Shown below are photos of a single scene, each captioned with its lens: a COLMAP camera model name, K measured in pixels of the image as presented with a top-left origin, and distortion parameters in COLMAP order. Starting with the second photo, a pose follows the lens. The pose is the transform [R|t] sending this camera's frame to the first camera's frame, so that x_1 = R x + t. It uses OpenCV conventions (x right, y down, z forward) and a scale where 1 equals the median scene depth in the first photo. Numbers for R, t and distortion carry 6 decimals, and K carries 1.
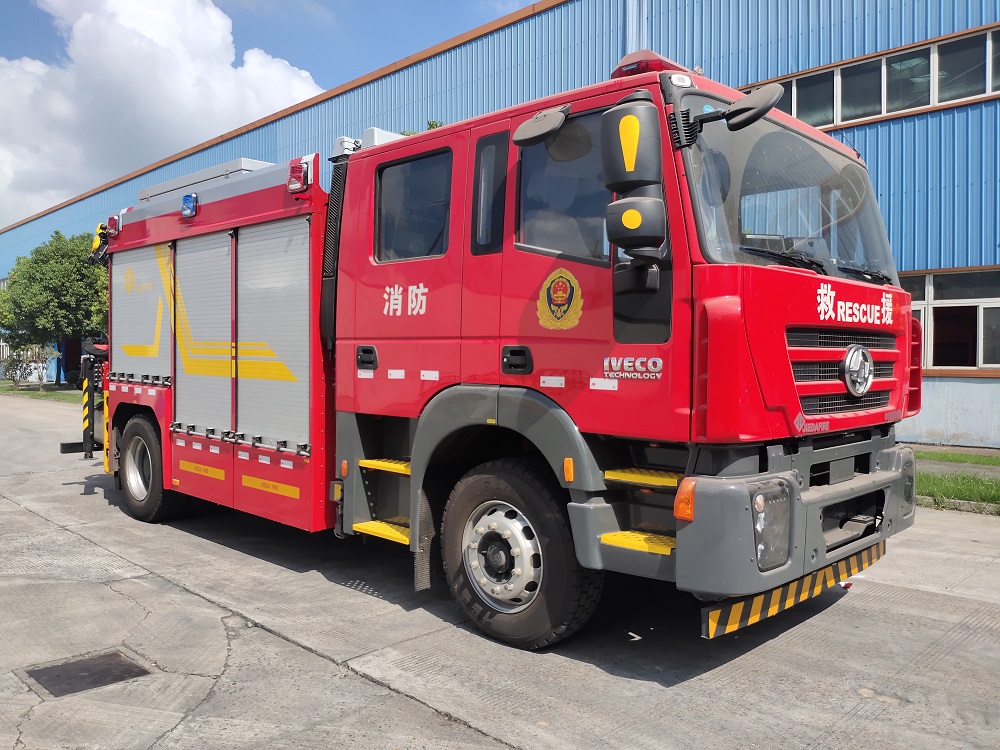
lens RADIAL K [[796.5, 0, 500.0], [0, 796.5, 375.0], [0, 0, 1]] dist [0.046403, -0.104452]
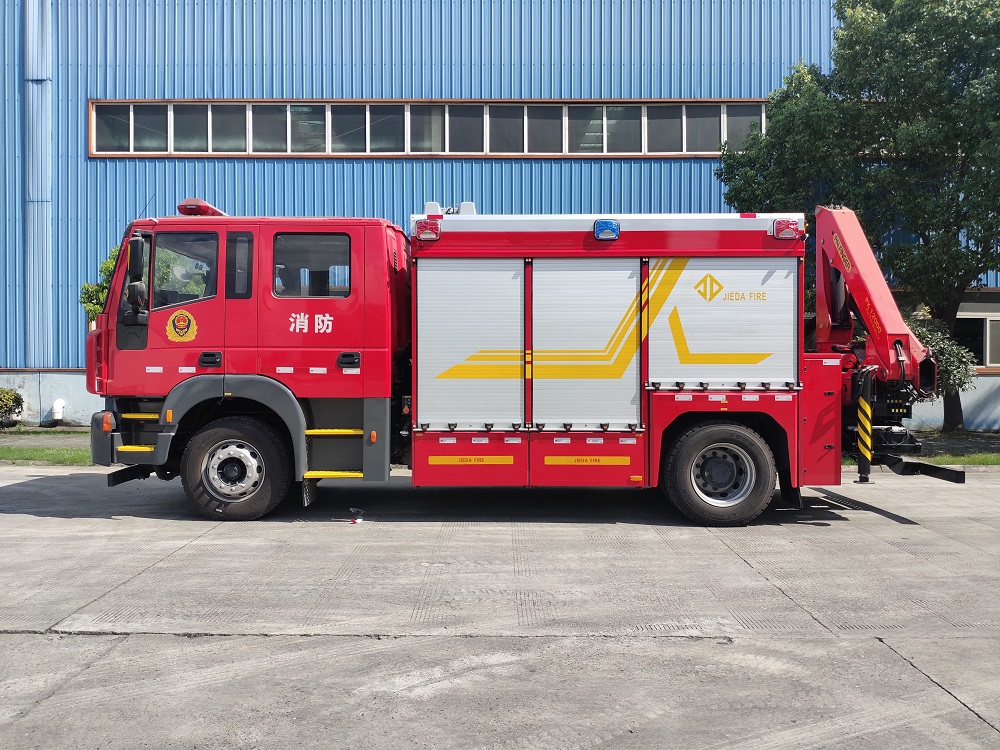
lens RADIAL K [[796.5, 0, 500.0], [0, 796.5, 375.0], [0, 0, 1]] dist [0.046403, -0.104452]
pose [[0.709181, -0.015358, 0.704859, -0.572427], [0.015199, 0.999863, 0.006493, 0.005528], [-0.704863, 0.006108, 0.709317, -0.257631]]
